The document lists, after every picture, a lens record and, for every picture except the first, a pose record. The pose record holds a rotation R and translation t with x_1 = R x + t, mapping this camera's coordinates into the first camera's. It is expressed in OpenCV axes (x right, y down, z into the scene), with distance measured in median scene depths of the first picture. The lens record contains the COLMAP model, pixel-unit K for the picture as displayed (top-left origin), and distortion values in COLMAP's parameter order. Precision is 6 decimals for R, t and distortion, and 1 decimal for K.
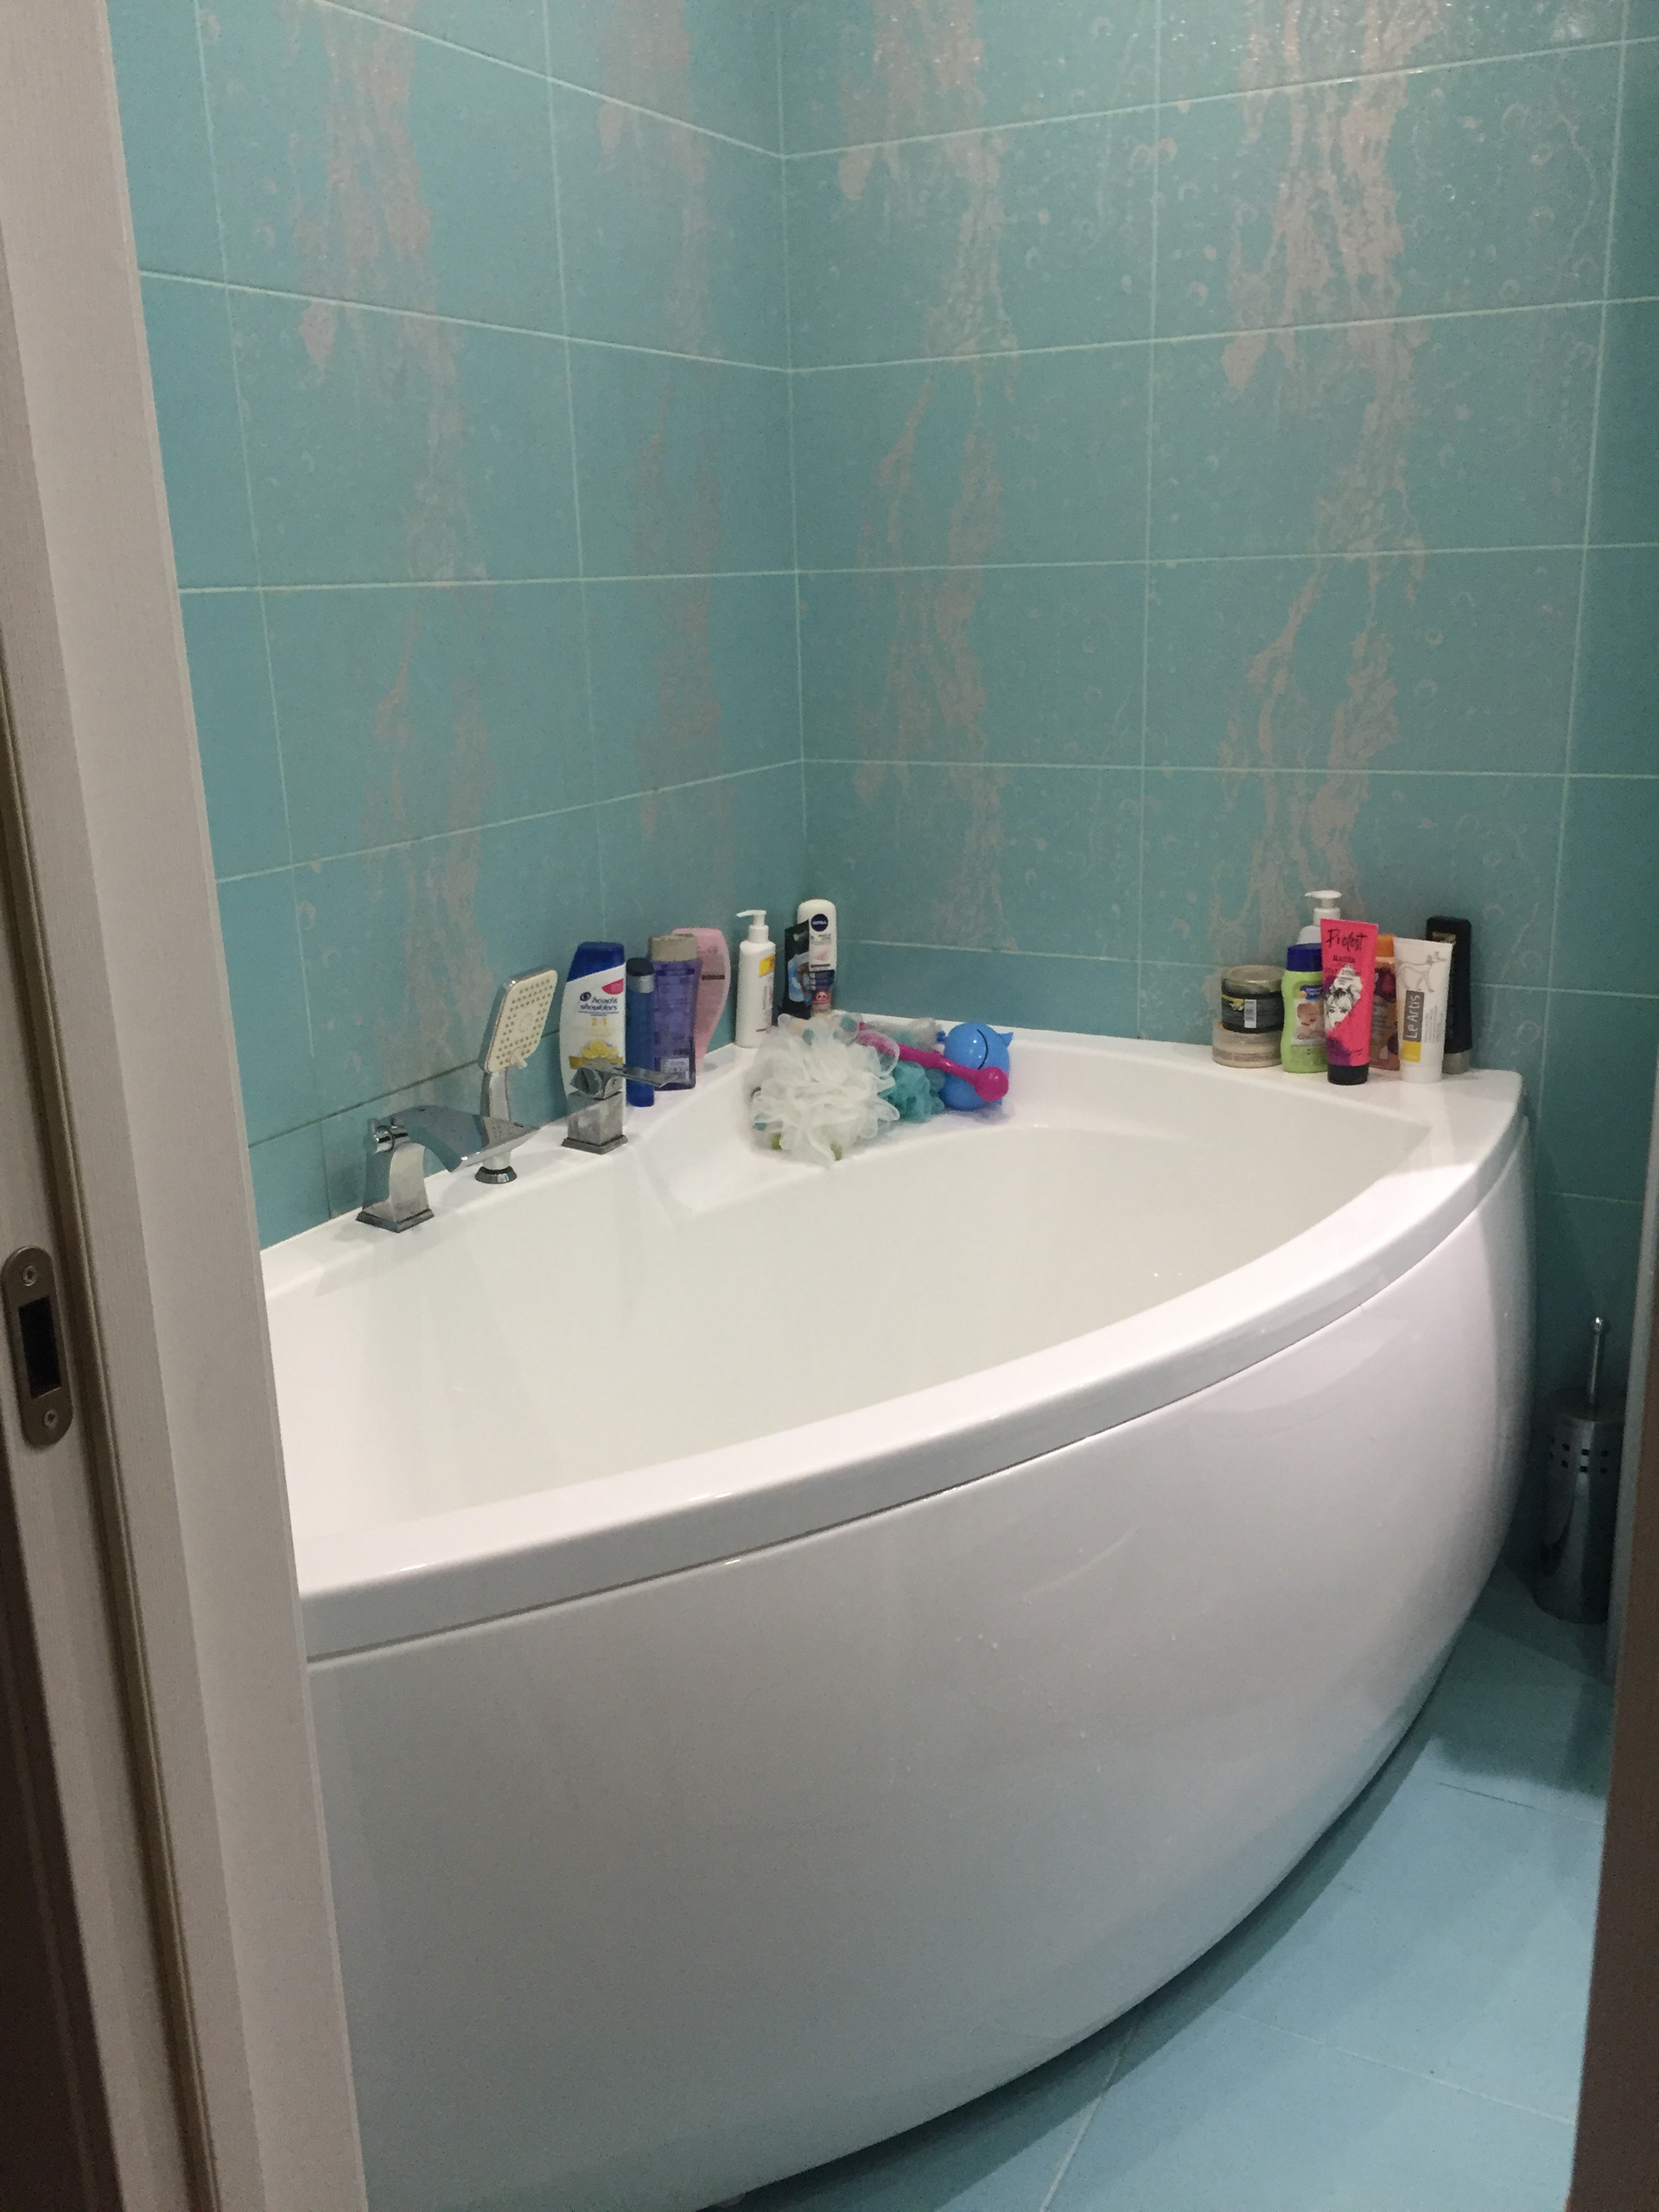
lens RADIAL K [[1899.1, 0, 832.2], [0, 1899.1, 1106.1], [0, 0, 1]] dist [0.052601, 0.002856]
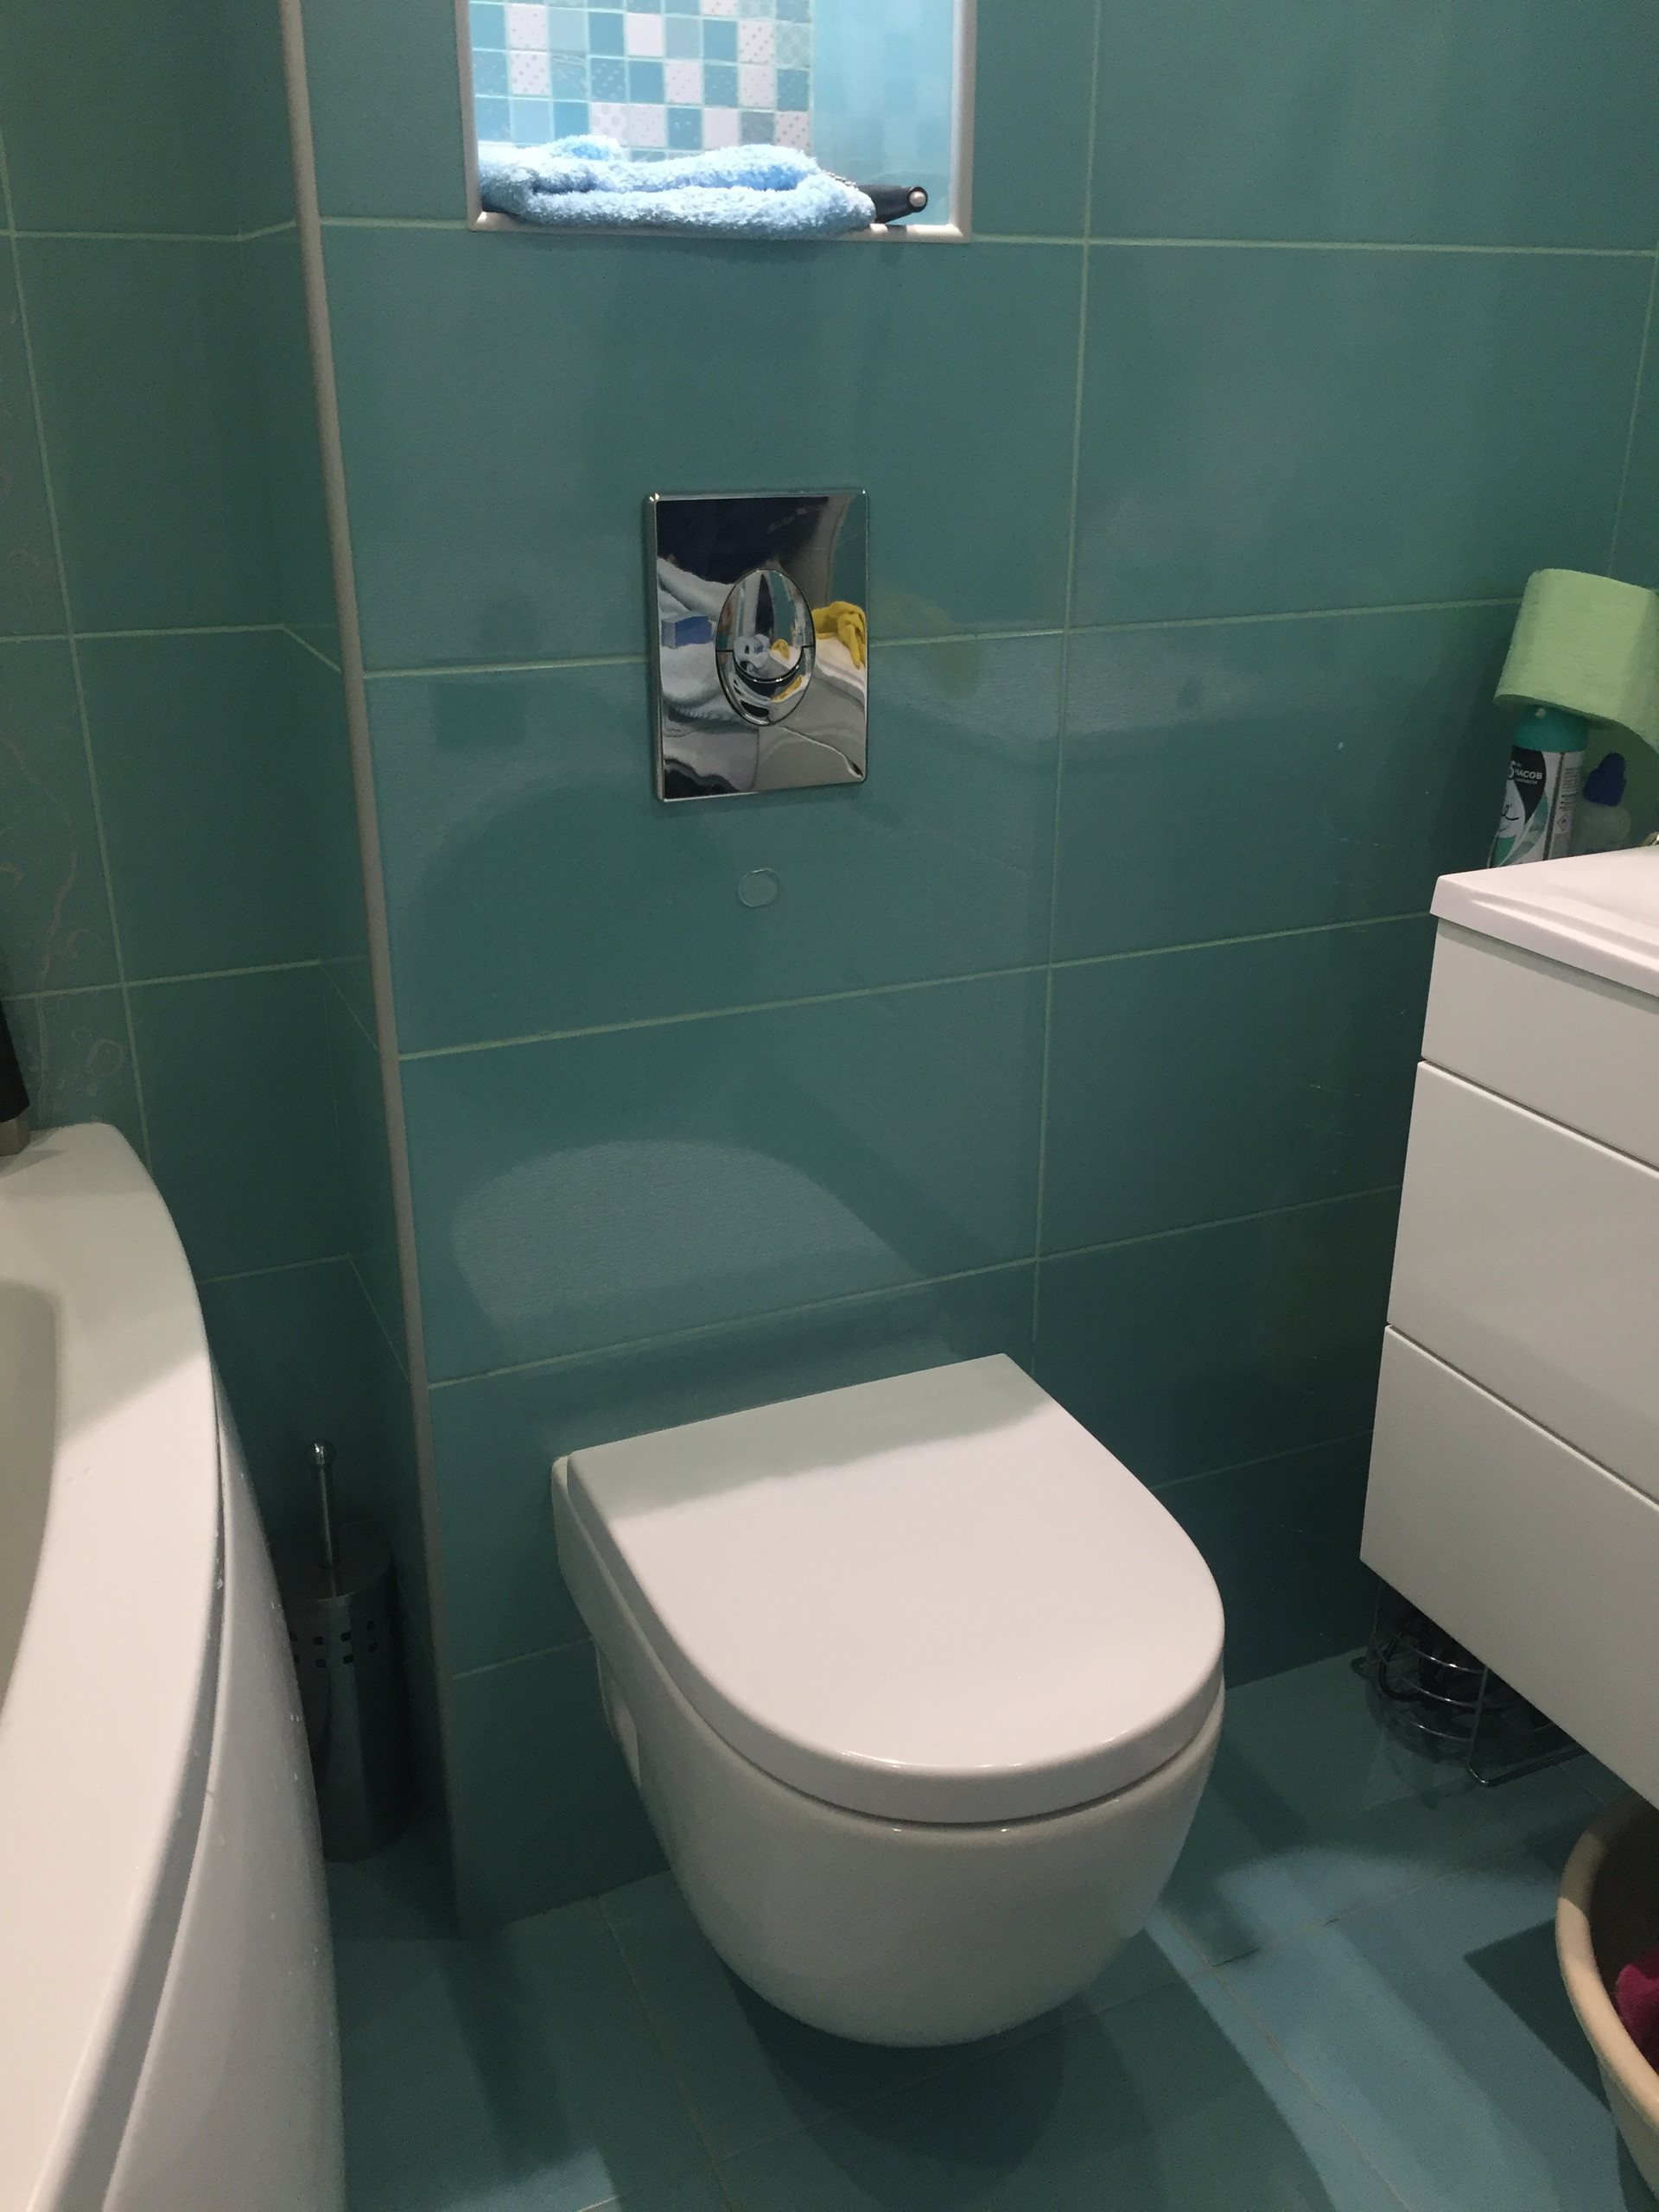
lens RADIAL K [[1883.4, 0, 829.7], [0, 1883.4, 1060.7], [0, 0, 1]] dist [0.077938, -0.118323]
pose [[0.621445, -0.254789, 0.740870, 0.052602], [0.195418, 0.966162, 0.168351, -0.094265], [-0.758695, 0.040159, 0.650207, 0.419189]]
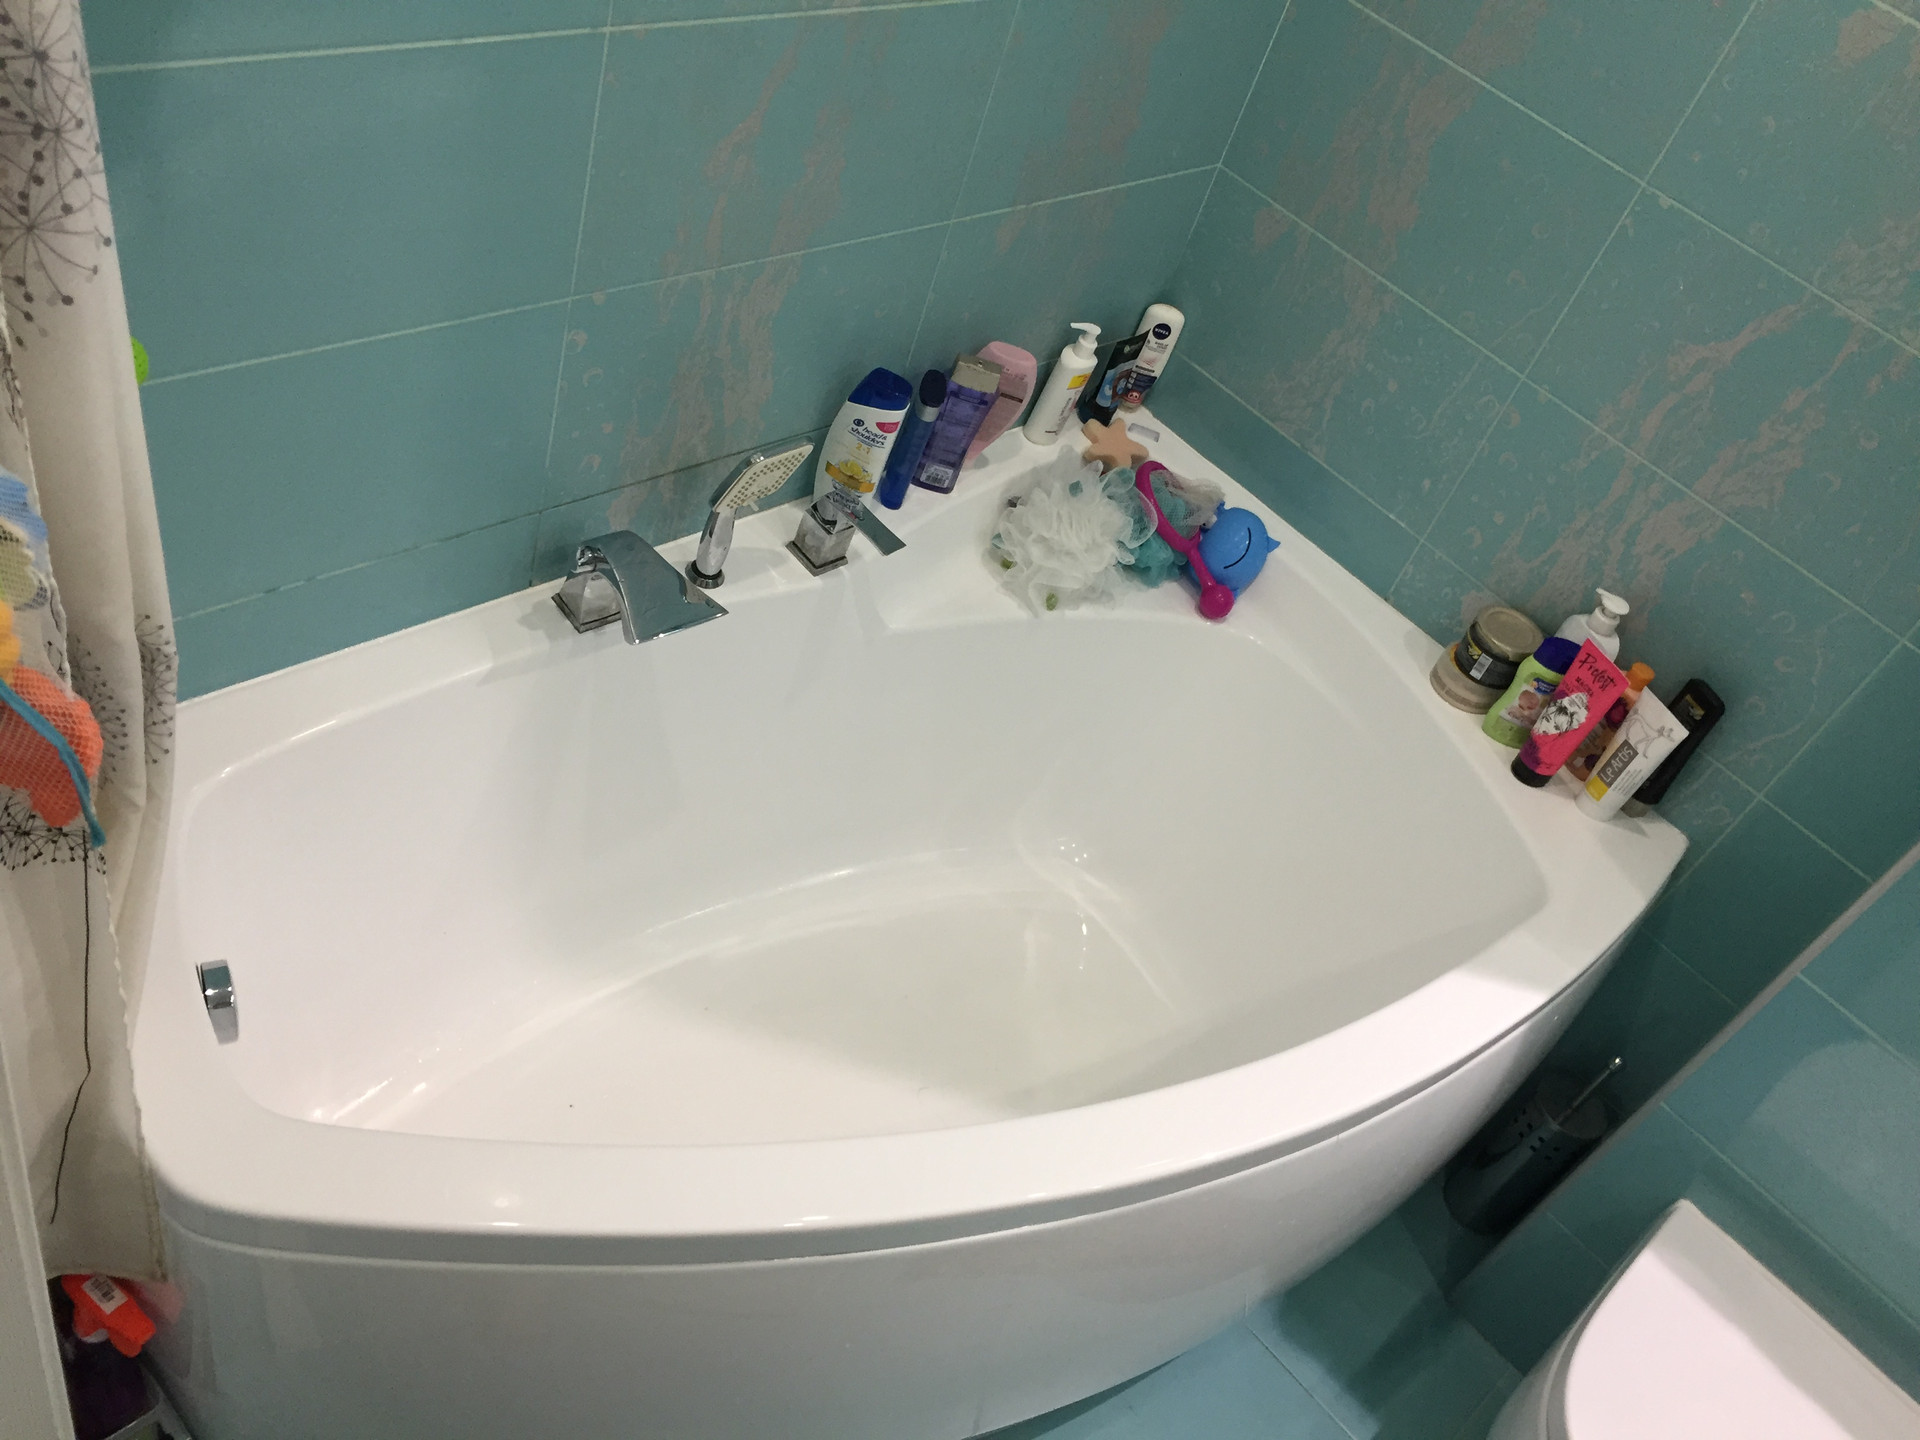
lens RADIAL K [[1634.8, 0, 957.3], [0, 1634.8, 721.6], [0, 0, 1]] dist [0.077938, -0.118323]
pose [[0.902757, 0.429659, -0.020567, 0.002291], [-0.378446, 0.816062, 0.436831, -0.302757], [0.204472, -0.386569, 0.899308, 0.160698]]
